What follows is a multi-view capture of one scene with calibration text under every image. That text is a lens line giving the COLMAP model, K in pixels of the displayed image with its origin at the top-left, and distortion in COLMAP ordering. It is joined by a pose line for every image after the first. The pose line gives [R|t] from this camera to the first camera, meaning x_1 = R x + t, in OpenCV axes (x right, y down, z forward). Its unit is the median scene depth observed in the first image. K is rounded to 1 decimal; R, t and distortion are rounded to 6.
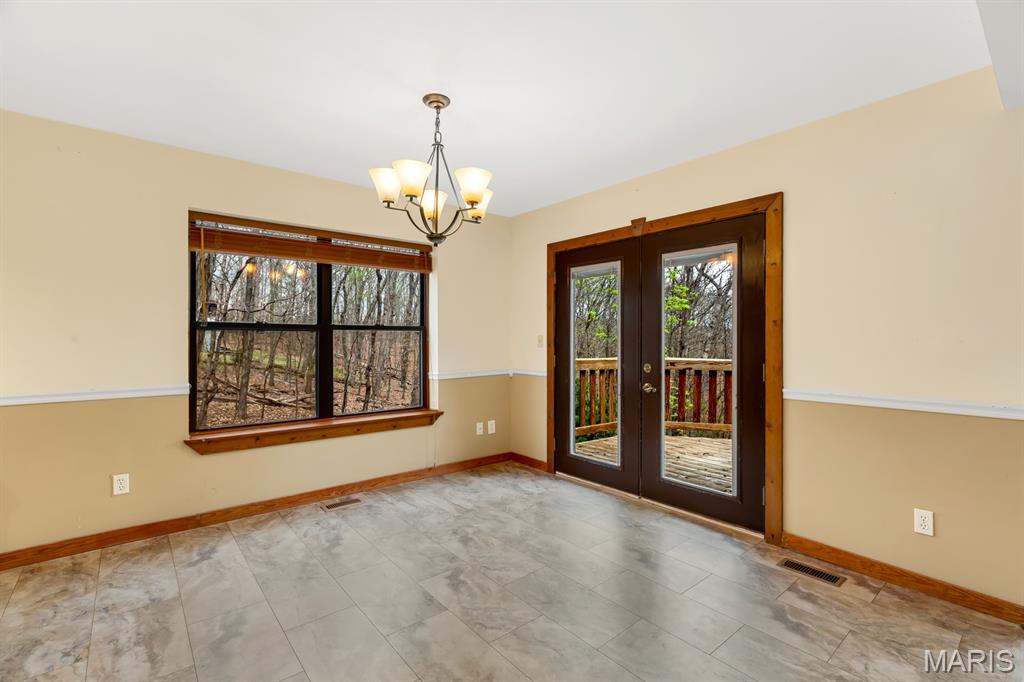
lens RADIAL K [[463.3, 0, 516.1], [0, 463.3, 341.2], [0, 0, 1]] dist [0.002885, 0.001029]
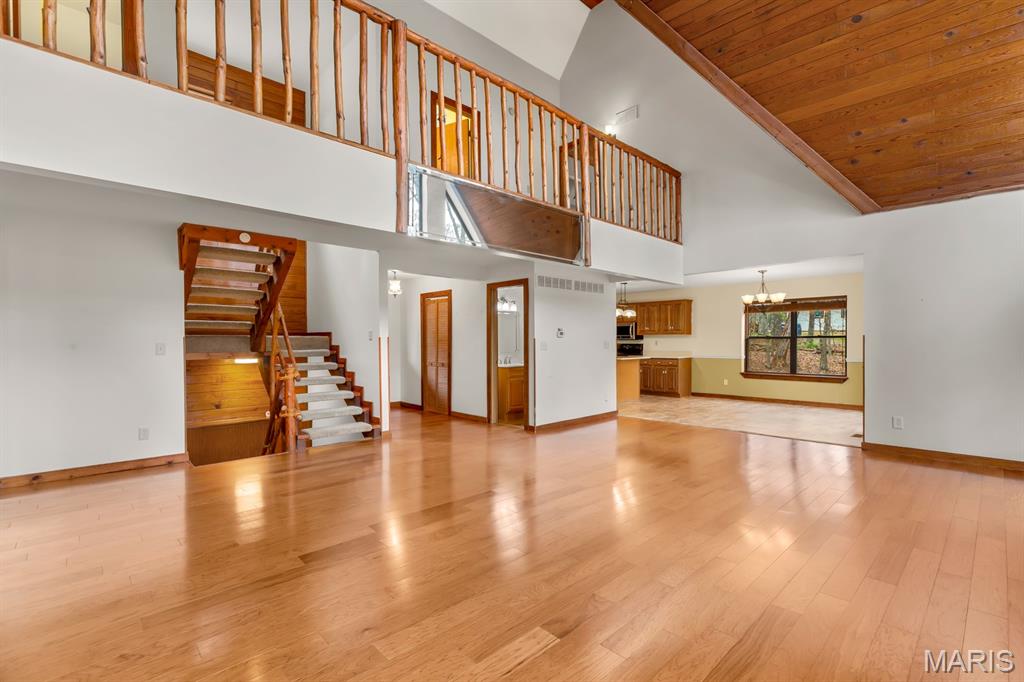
lens RADIAL K [[463.3, 0, 516.1], [0, 463.3, 341.2], [0, 0, 1]] dist [0.002885, 0.001029]
pose [[0.070086, -0.003766, -0.997534, 2.139660], [-0.003107, 0.999987, -0.003993, 0.006717], [0.997536, 0.003379, 0.070073, -0.713472]]
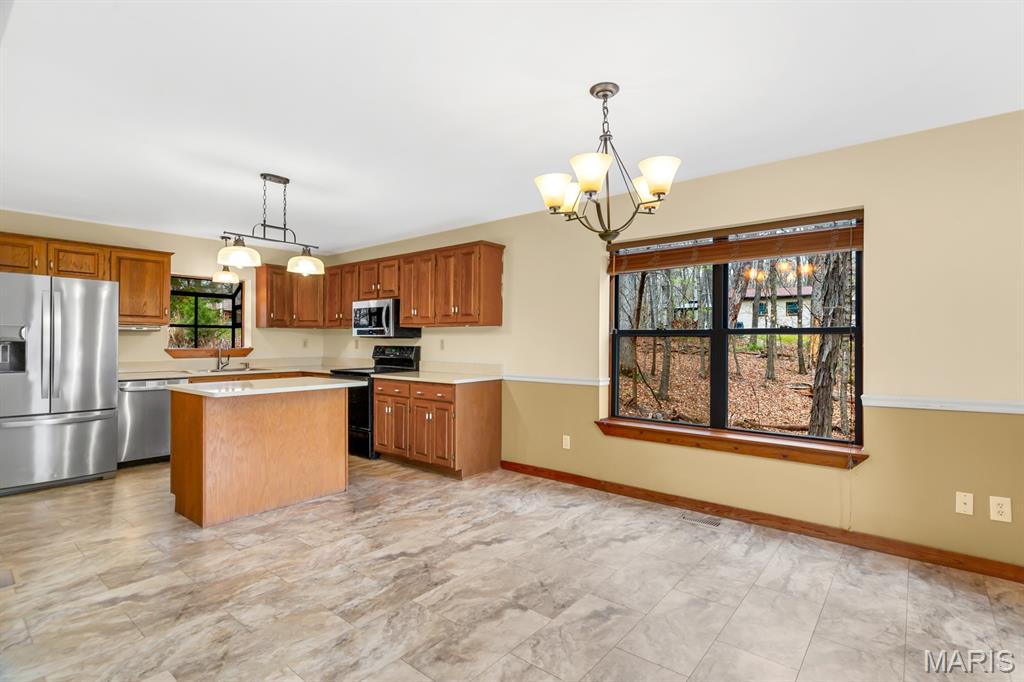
lens RADIAL K [[492.0, 0, 514.5], [0, 492.0, 340.4], [0, 0, 1]] dist [-0.002642, -0.000110]
pose [[0.183252, -0.004129, -0.983057, 0.537126], [-0.007561, 0.999956, -0.005610, -0.004674], [0.983037, 0.008461, 0.183213, 0.447605]]
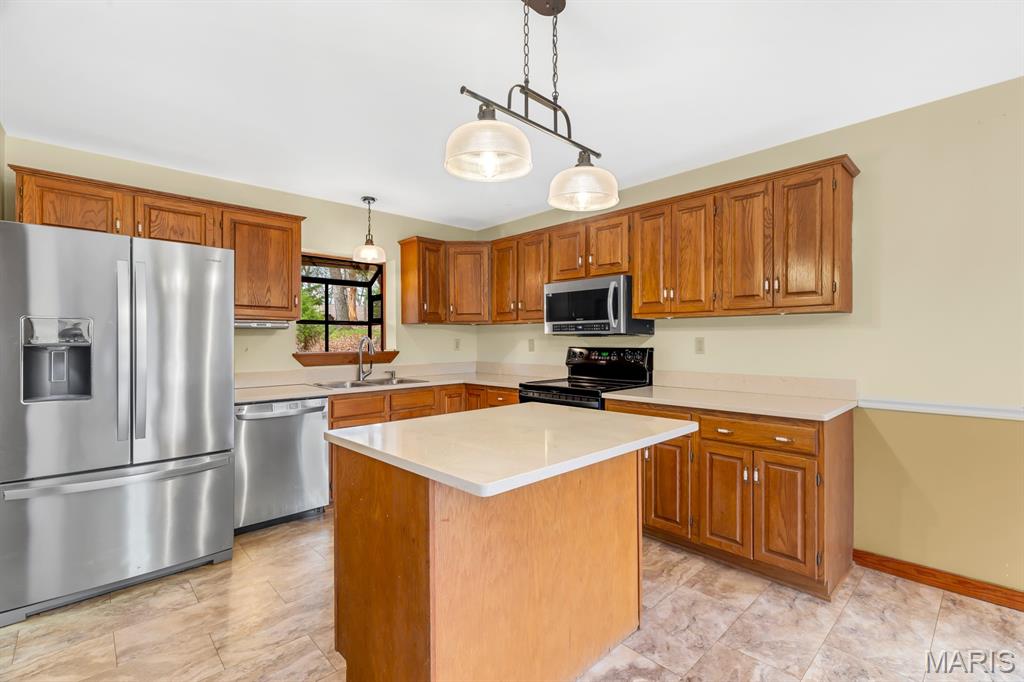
lens RADIAL K [[459.2, 0, 516.4], [0, 459.2, 340.2], [0, 0, 1]] dist [0.002538, 0.000299]
pose [[0.060530, -0.003159, -0.998161, -0.145182], [-0.000748, 0.999995, -0.003210, -0.005642], [0.998166, 0.000941, 0.060527, 0.074688]]
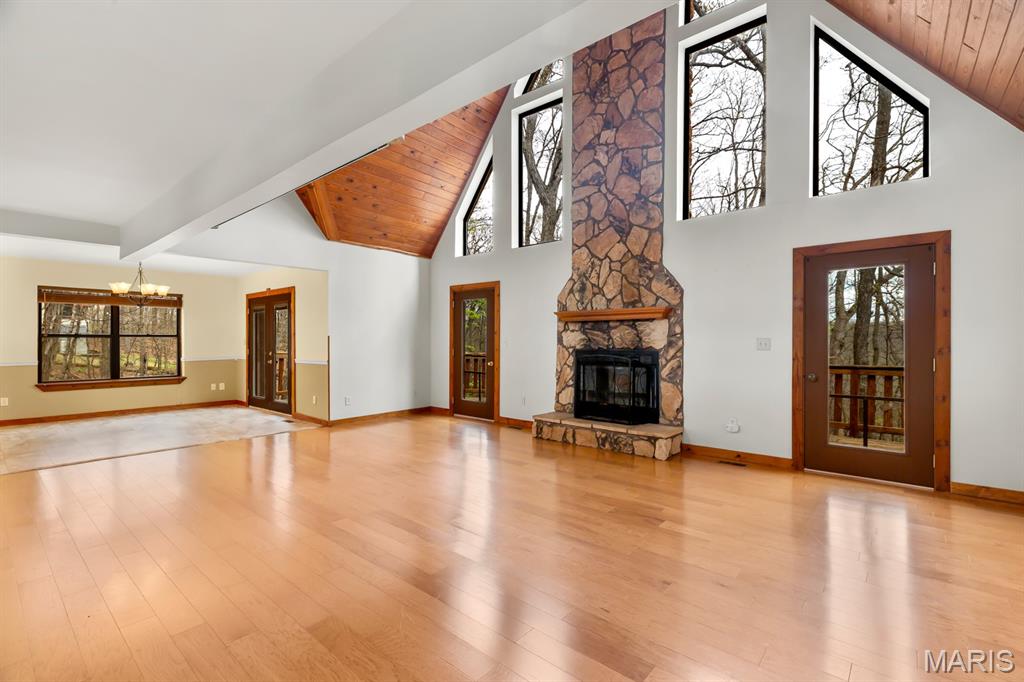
lens RADIAL K [[459.2, 0, 516.4], [0, 459.2, 340.2], [0, 0, 1]] dist [0.002538, 0.000299]
pose [[0.984453, -0.003363, 0.175616, 1.104881], [0.004287, 0.999979, -0.004880, 0.008244], [-0.175596, 0.005557, 0.984447, -1.494216]]
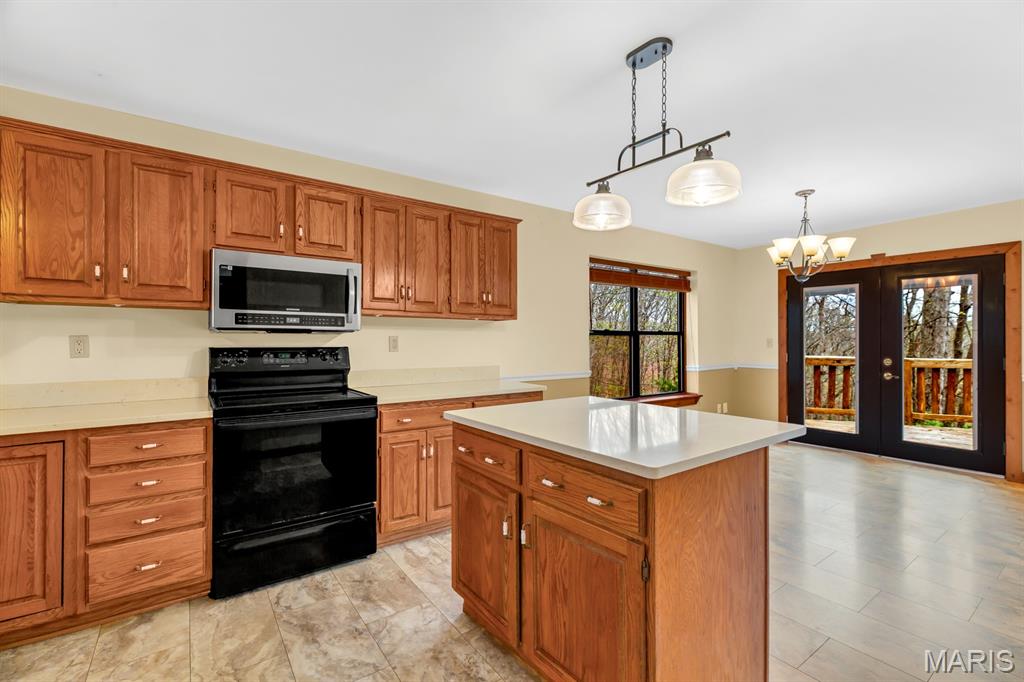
lens RADIAL K [[459.2, 0, 516.4], [0, 459.2, 340.2], [0, 0, 1]] dist [0.002538, 0.000299]
pose [[0.997567, -0.001988, -0.069681, -0.737106], [0.001506, 0.999975, -0.006967, 0.001018], [0.069693, 0.006845, 0.997545, -0.454278]]
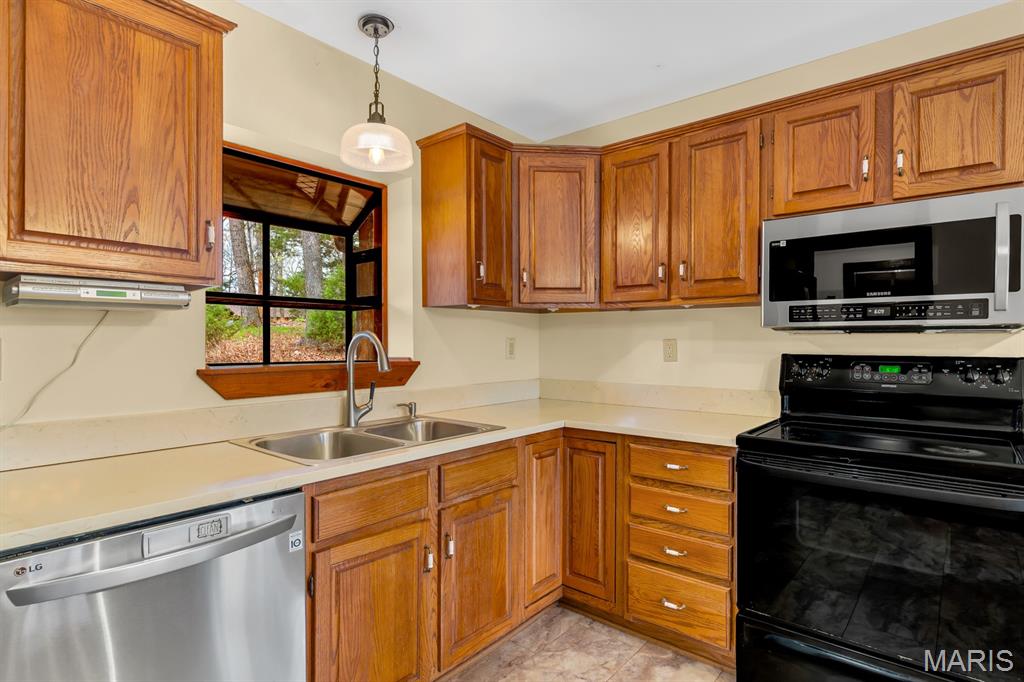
lens RADIAL K [[531.7, 0, 515.2], [0, 531.7, 346.2], [0, 0, 1]] dist [-0.001353, 0.000175]
pose [[0.172949, 0.006024, -0.984912, -0.697384], [-0.003786, 0.999978, 0.005451, -0.004652], [0.984924, 0.002786, 0.172968, -0.172345]]
